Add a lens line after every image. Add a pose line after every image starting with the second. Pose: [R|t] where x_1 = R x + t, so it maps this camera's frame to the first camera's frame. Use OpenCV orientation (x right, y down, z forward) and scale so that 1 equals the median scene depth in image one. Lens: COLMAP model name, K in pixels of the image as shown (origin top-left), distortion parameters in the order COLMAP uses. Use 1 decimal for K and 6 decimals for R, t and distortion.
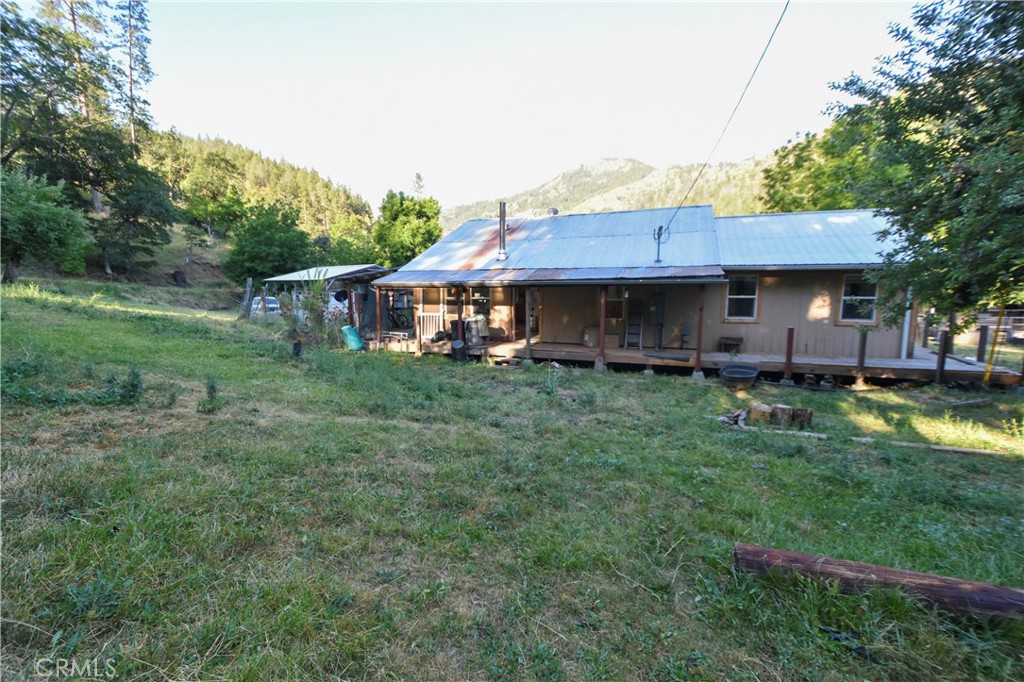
lens RADIAL K [[446.7, 0, 508.8], [0, 446.7, 343.4], [0, 0, 1]] dist [0.014998, -0.009521]
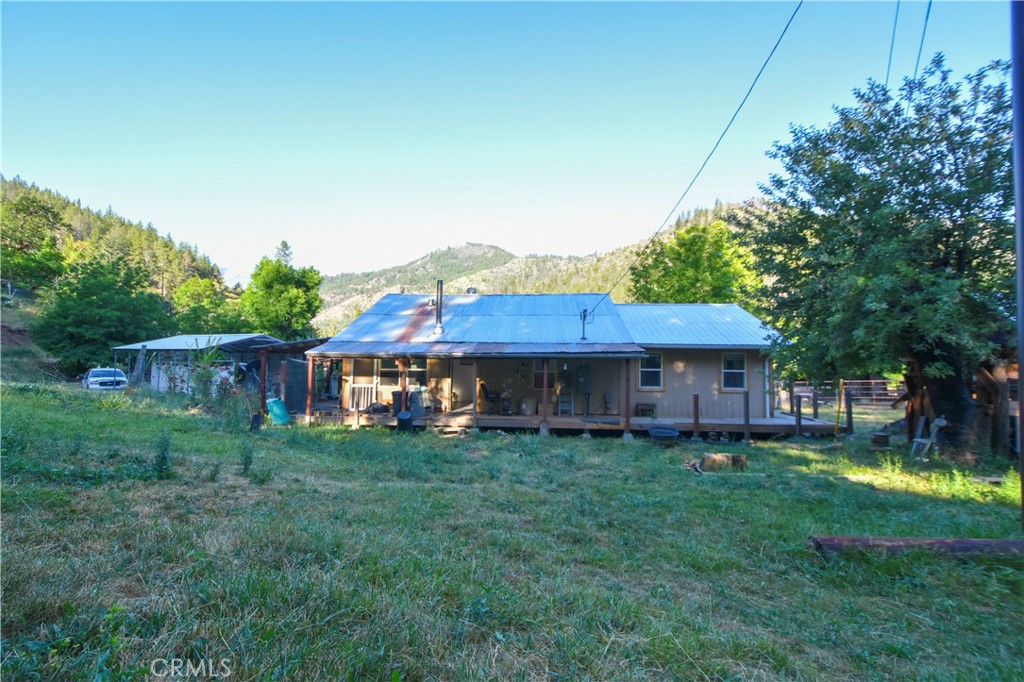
lens RADIAL K [[446.7, 0, 508.8], [0, 446.7, 343.4], [0, 0, 1]] dist [0.014998, -0.009521]
pose [[0.957453, 0.024136, 0.287577, -0.153971], [0.024034, 0.986366, -0.162804, 0.010244], [-0.287585, 0.162789, 0.943819, -0.028986]]
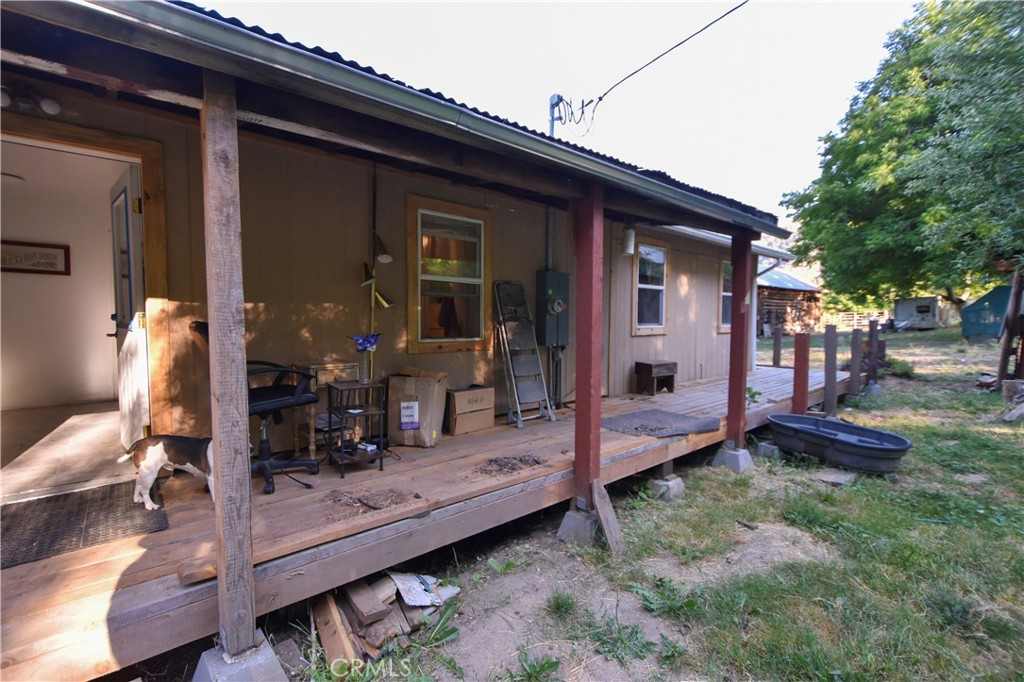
lens RADIAL K [[446.7, 0, 508.8], [0, 446.7, 343.4], [0, 0, 1]] dist [0.014998, -0.009521]
pose [[0.471424, -0.036379, 0.881156, -0.029269], [0.112945, 0.993412, -0.019413, -0.036891], [-0.874644, 0.108674, 0.472427, 0.718201]]
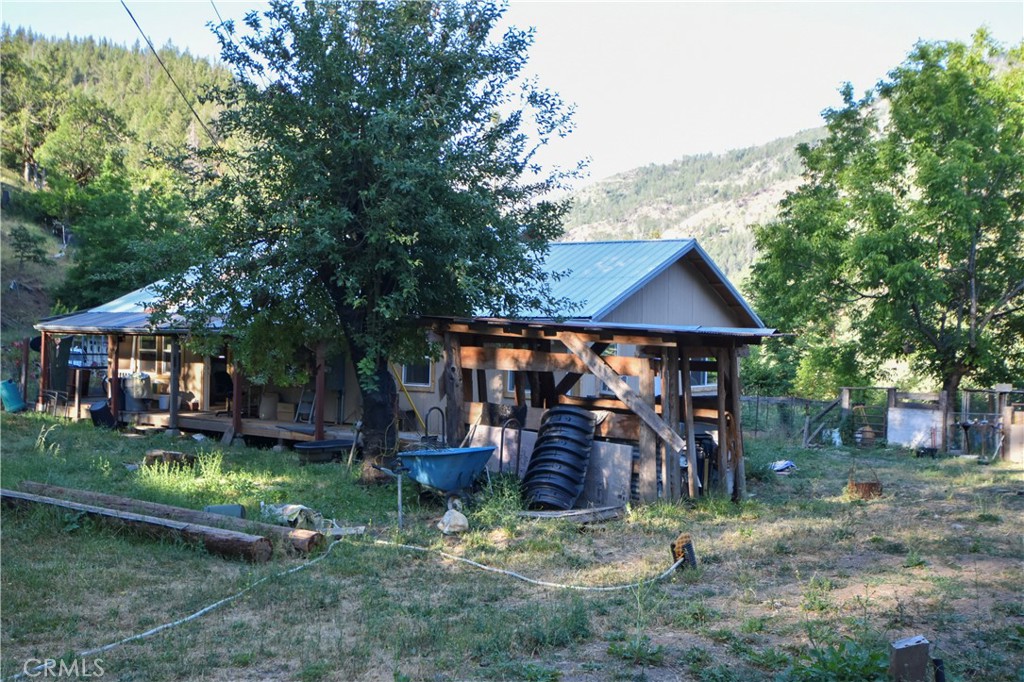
lens RADIAL K [[1047.6, 0, 512.0], [0, 1047.6, 341.0], [0, 0, 1]] dist [-0.005478, -0.016531]
pose [[0.971182, 0.029065, -0.236560, 0.870375], [-0.060138, 0.990305, -0.125219, 0.063958], [0.230627, 0.135836, 0.963514, -0.531992]]
